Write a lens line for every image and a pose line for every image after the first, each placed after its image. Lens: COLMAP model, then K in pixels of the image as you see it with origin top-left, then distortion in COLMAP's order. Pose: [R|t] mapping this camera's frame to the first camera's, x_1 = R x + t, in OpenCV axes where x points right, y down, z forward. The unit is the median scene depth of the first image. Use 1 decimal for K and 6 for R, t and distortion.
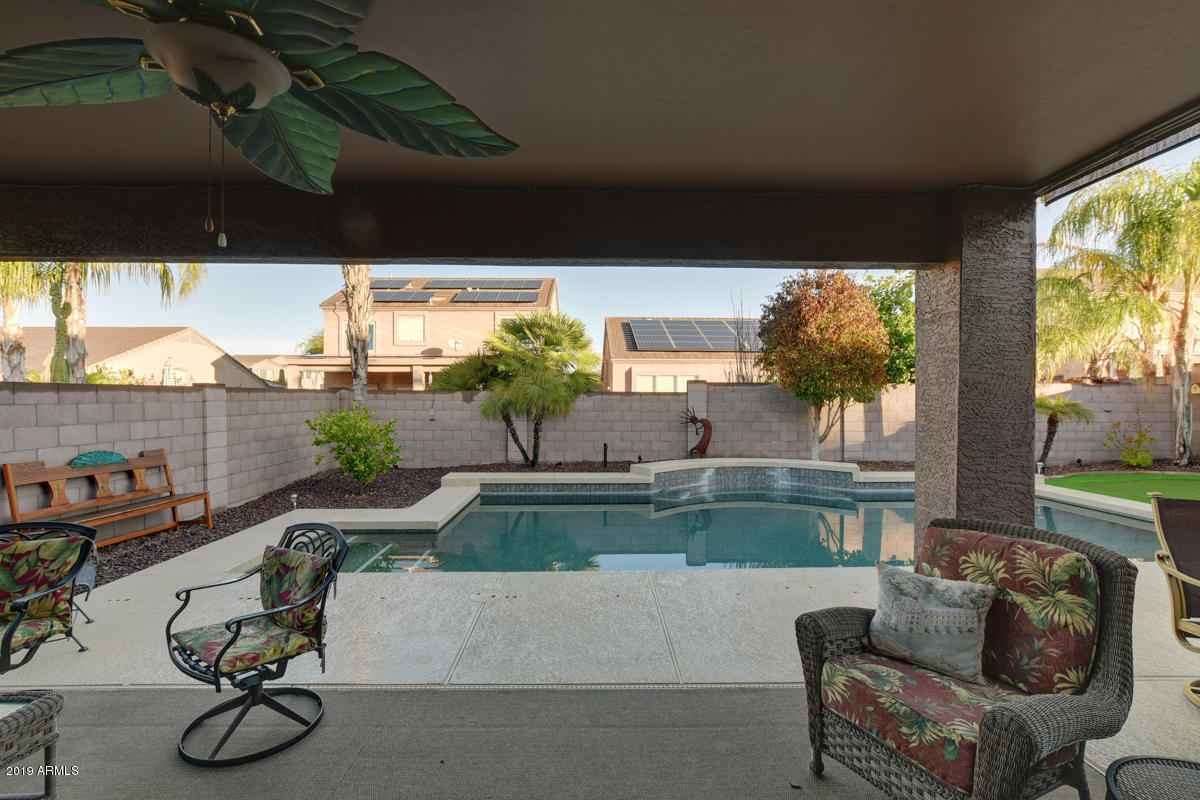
lens RADIAL K [[525.2, 0, 600.0], [0, 525.2, 400.0], [0, 0, 1]] dist [-0.021964, 0.000029]
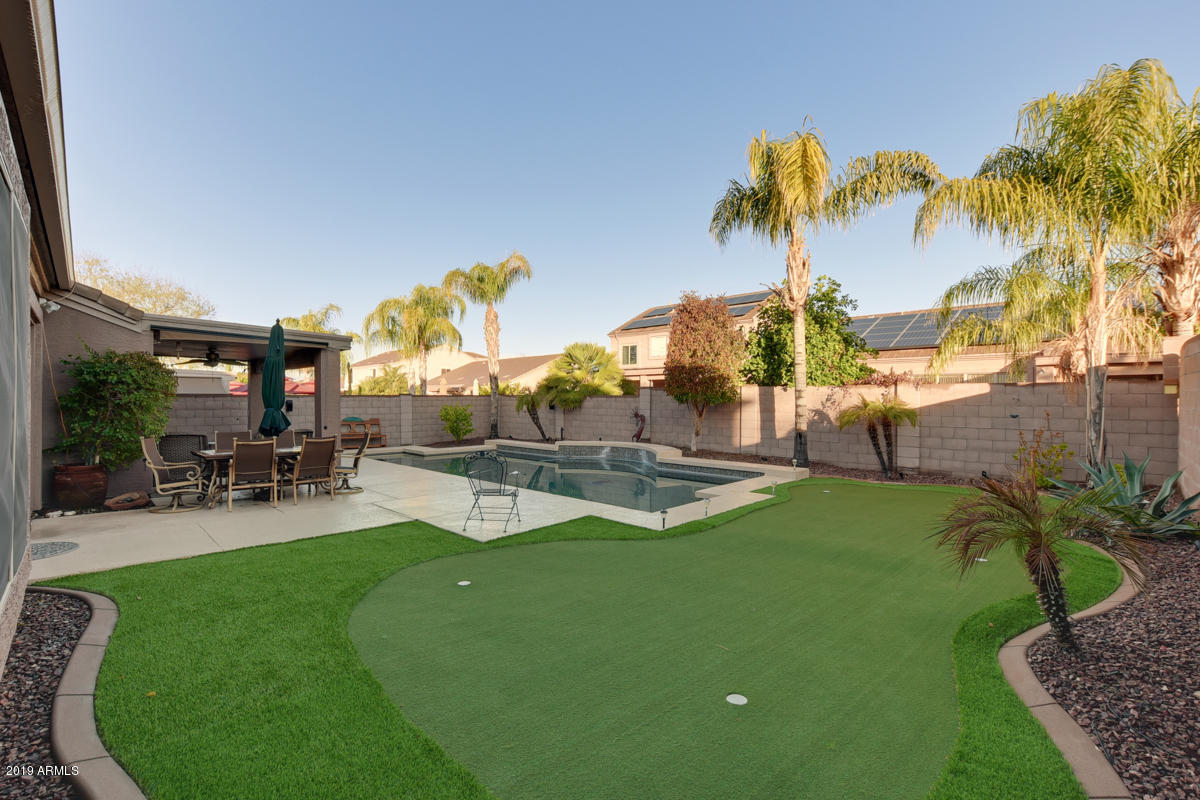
lens RADIAL K [[525.2, 0, 600.0], [0, 525.2, 400.0], [0, 0, 1]] dist [-0.021964, 0.000029]
pose [[0.692452, 0.001010, -0.721464, 1.210926], [-0.003721, 0.999991, -0.002171, 0.000539], [0.721455, 0.004188, 0.692449, -0.043947]]
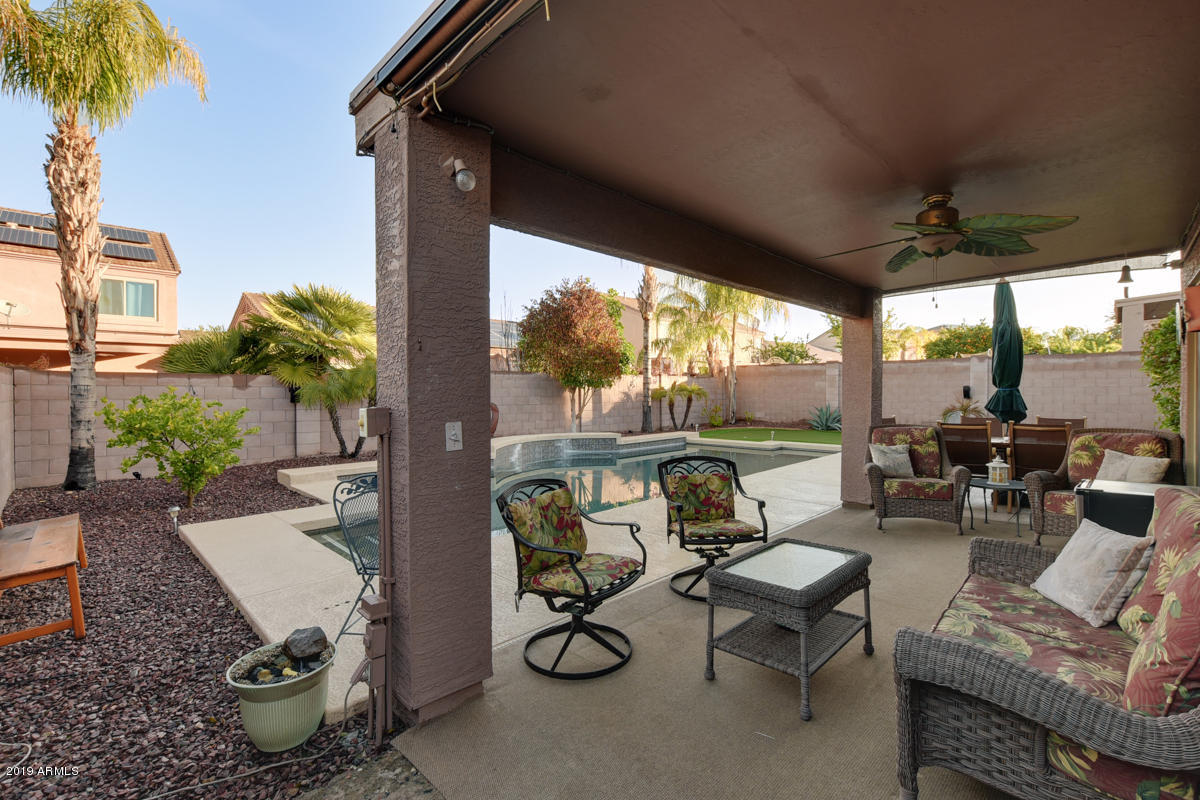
lens RADIAL K [[523.9, 0, 603.5], [0, 523.9, 380.6], [0, 0, 1]] dist [-0.016780, 0.000218]
pose [[0.715937, 0.009111, 0.698106, -0.447952], [0.007243, 0.999764, -0.020476, 0.013710], [-0.698127, 0.019716, 0.715702, 0.030810]]
